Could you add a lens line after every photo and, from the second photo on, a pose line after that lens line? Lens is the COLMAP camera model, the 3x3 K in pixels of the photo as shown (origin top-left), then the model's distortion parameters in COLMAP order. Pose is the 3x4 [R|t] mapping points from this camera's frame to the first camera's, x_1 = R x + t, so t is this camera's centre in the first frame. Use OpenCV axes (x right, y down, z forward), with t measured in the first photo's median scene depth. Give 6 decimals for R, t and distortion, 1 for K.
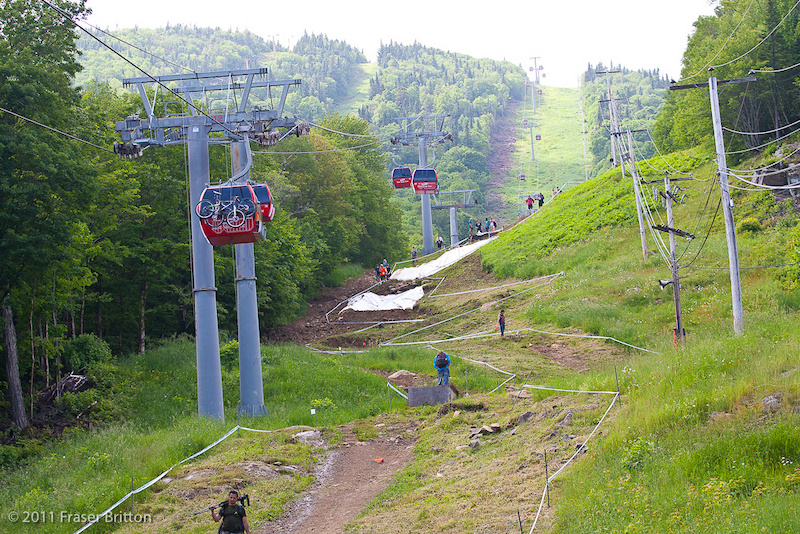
lens RADIAL K [[2307.3, 0, 400.2], [0, 2307.3, 267.1], [0, 0, 1]] dist [-0.235418, 0.000000]
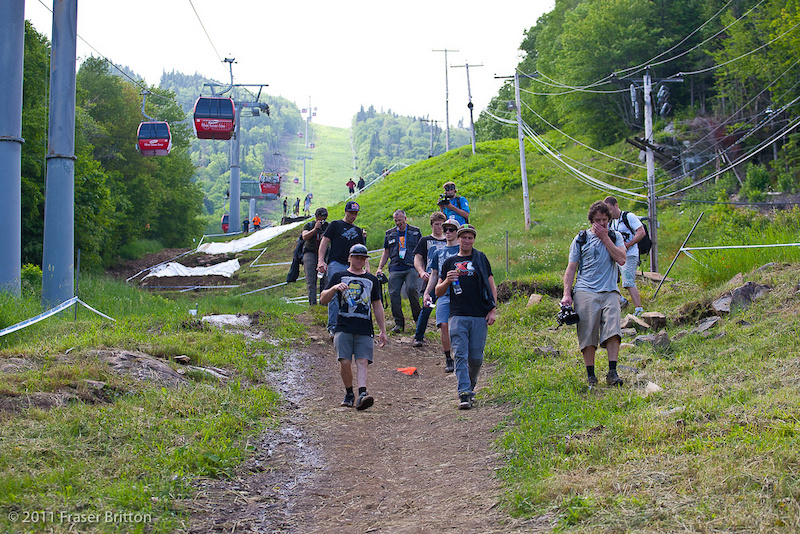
lens RADIAL K [[2138.7, 0, 399.8], [0, 2138.7, 266.8], [0, 0, 1]] dist [-0.275957, 0.000000]
pose [[0.991038, 0.072986, 0.111882, -0.018977], [-0.070968, 0.997238, -0.021922, 0.023967], [-0.113173, 0.013786, 0.993480, 0.194367]]
